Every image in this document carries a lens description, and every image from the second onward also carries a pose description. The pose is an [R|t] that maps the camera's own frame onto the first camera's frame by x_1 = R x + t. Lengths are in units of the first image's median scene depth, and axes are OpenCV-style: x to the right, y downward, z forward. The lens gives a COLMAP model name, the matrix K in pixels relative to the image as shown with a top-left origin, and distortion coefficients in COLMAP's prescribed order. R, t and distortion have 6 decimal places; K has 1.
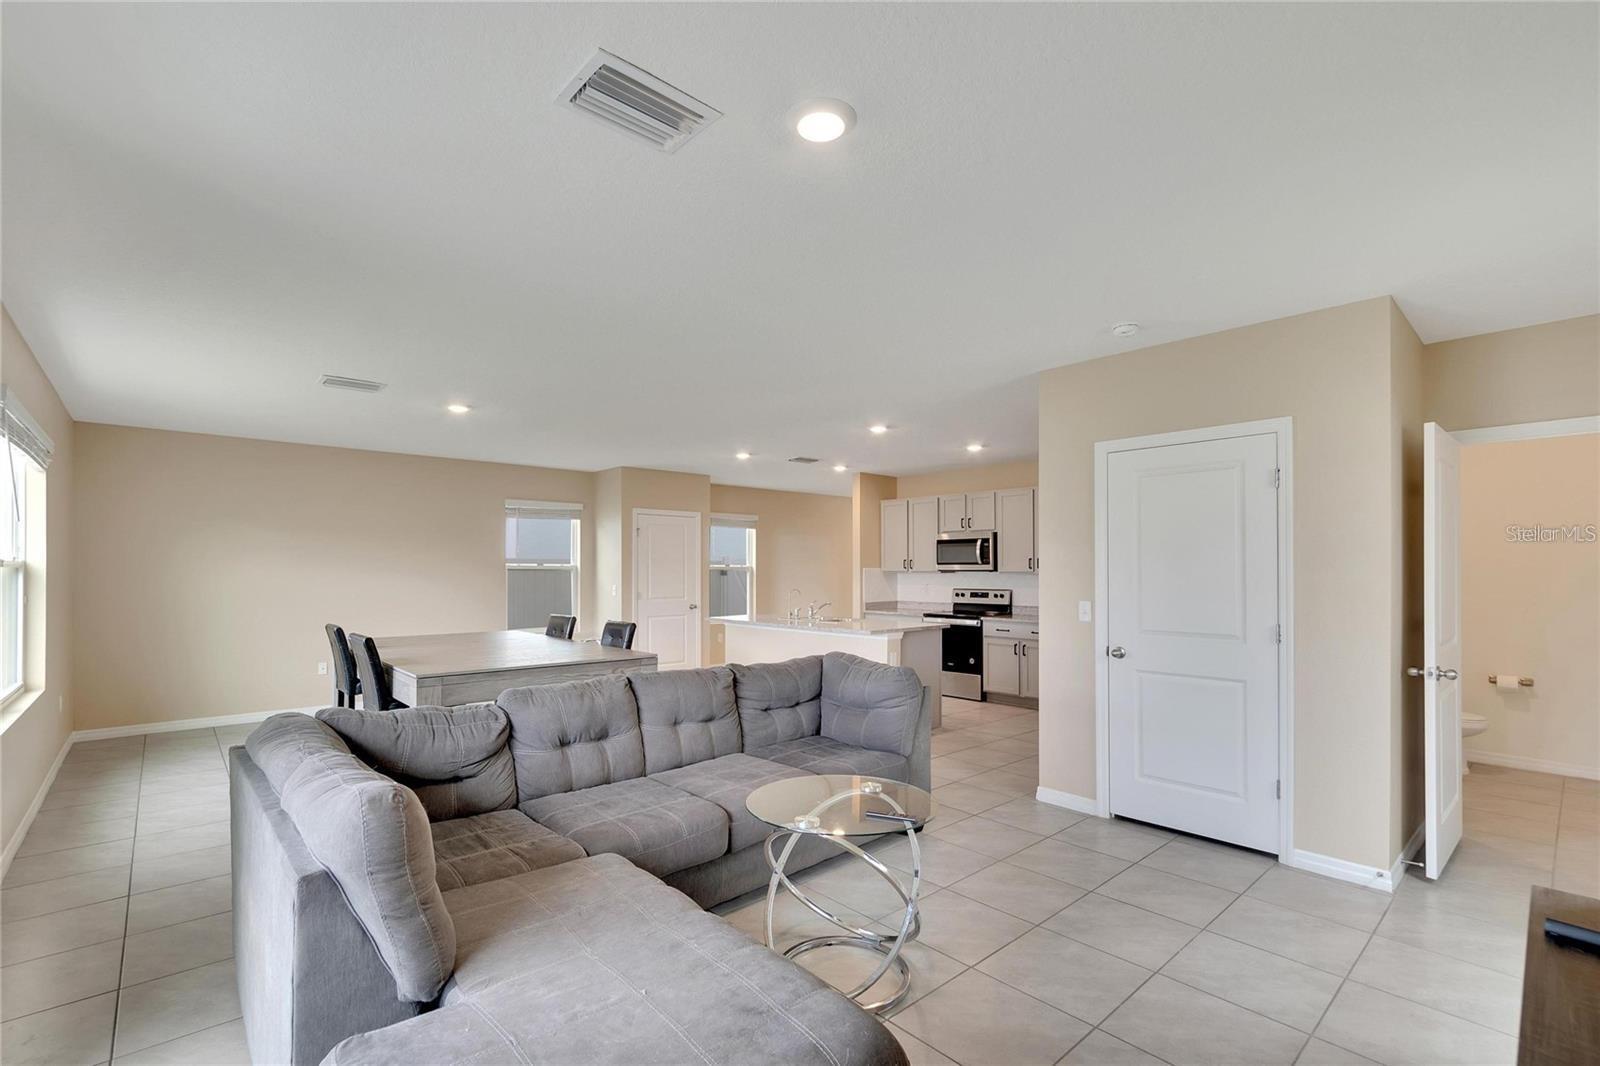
lens RADIAL K [[730.1, 0, 802.5], [0, 730.1, 564.9], [0, 0, 1]] dist [-0.001784, 0.000203]
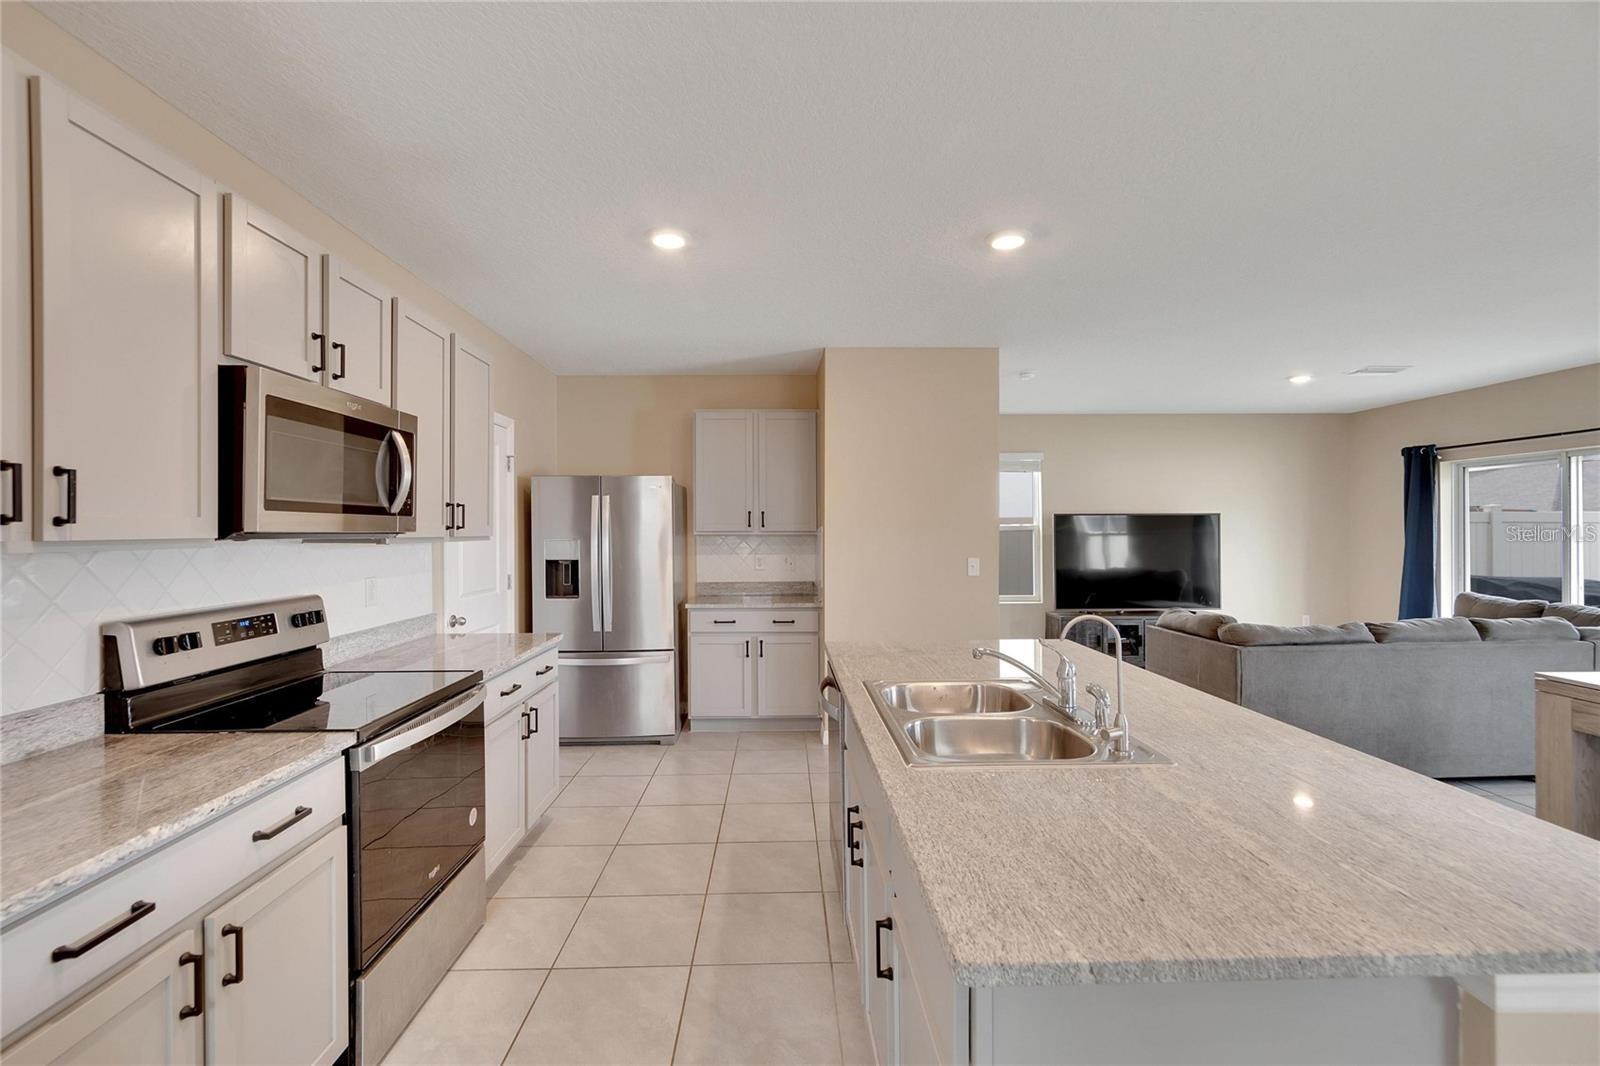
lens RADIAL K [[705.1, 0, 792.7], [0, 705.1, 532.7], [0, 0, 1]] dist [-0.001716, -0.000152]
pose [[-0.752791, 0.001960, 0.658256, -0.072633], [0.000240, 0.999996, -0.002703, 0.007908], [-0.658259, -0.001877, -0.752789, 1.084954]]
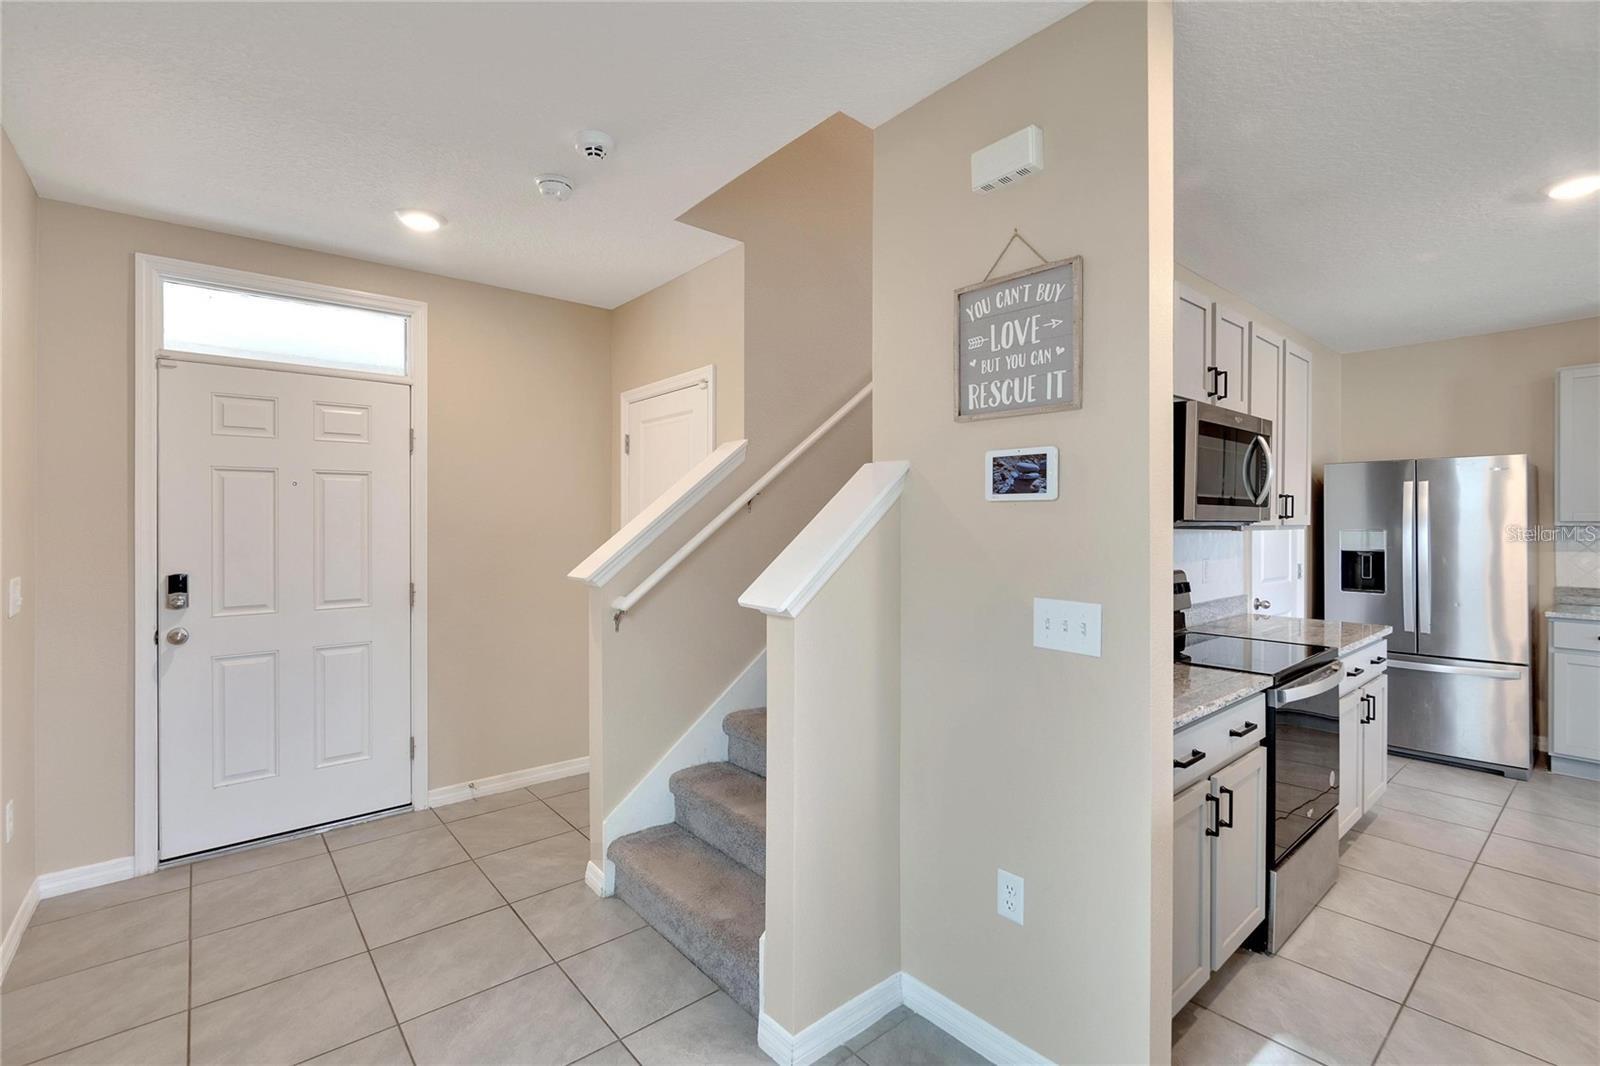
lens RADIAL K [[713.8, 0, 799.8], [0, 713.8, 522.8], [0, 0, 1]] dist [-0.001859, 0.000013]
pose [[0.037437, -0.000454, 0.999299, -0.115983], [-0.006643, 0.999978, 0.000703, 0.009059], [-0.999277, -0.006664, 0.037433, 1.185000]]
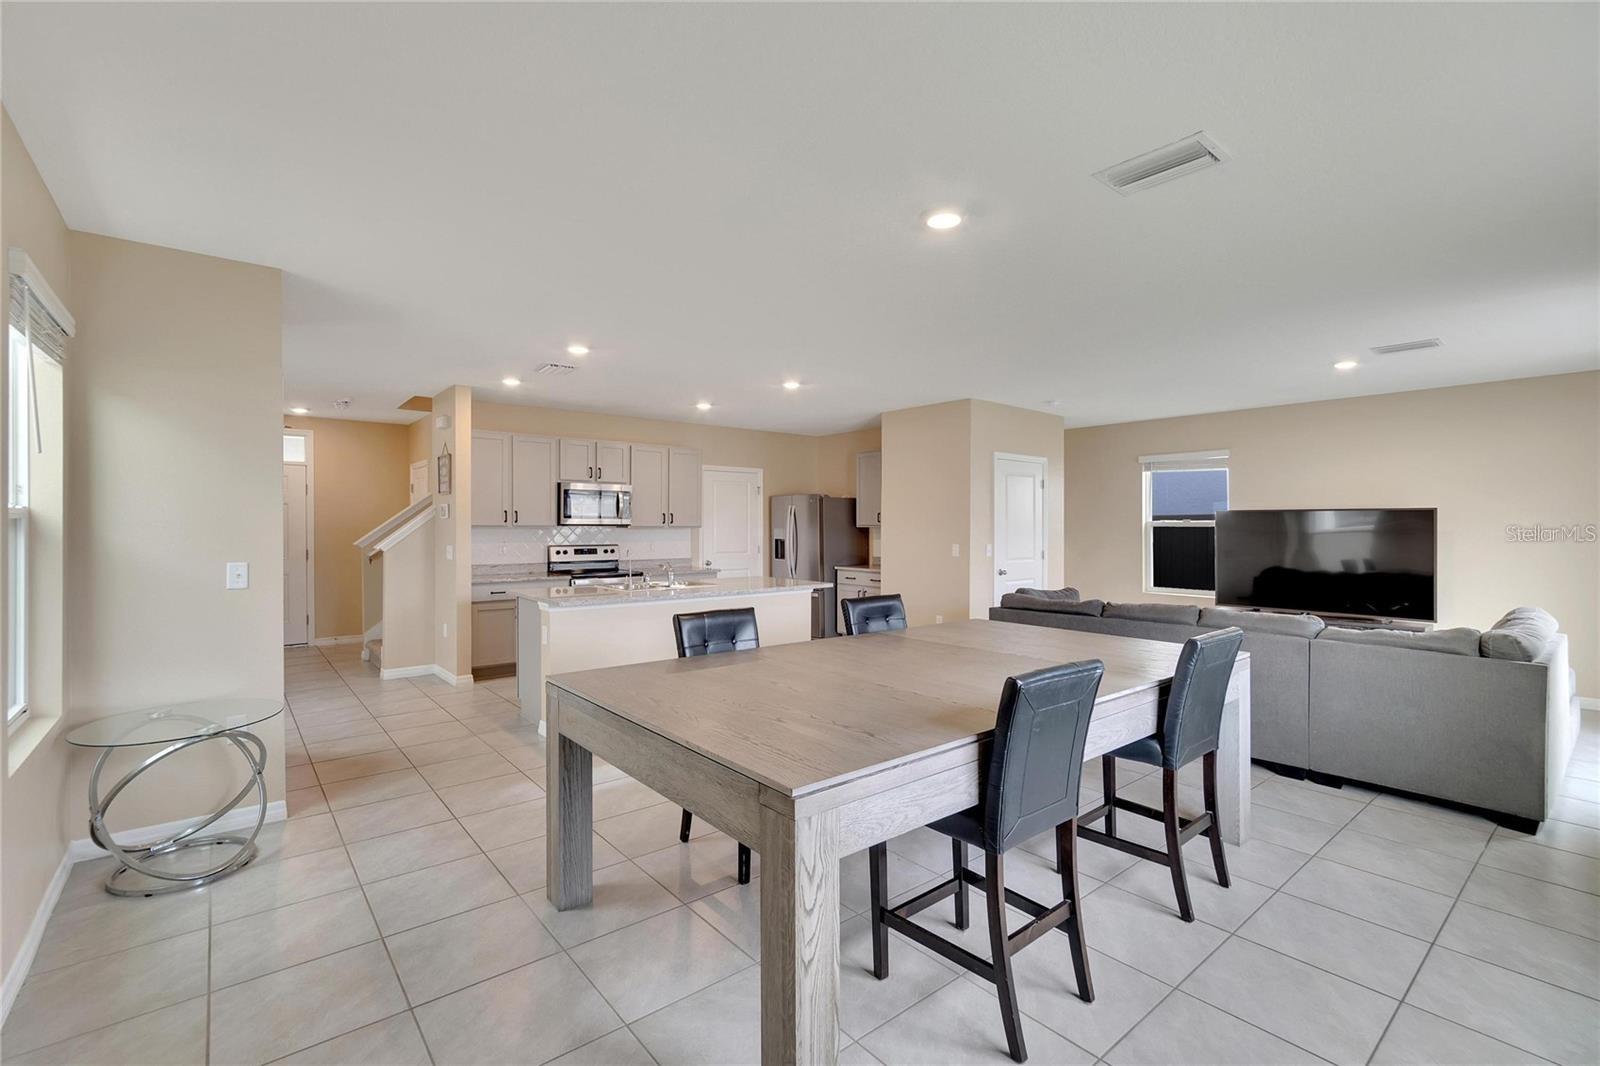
lens RADIAL K [[702.5, 0, 806.9], [0, 702.5, 528.8], [0, 0, 1]] dist [-0.000356, -0.000069]
pose [[0.040267, -0.004532, 0.999179, -0.644594], [-0.009147, 0.999946, 0.004904, 0.005991], [-0.999147, -0.009337, 0.040223, 0.702040]]
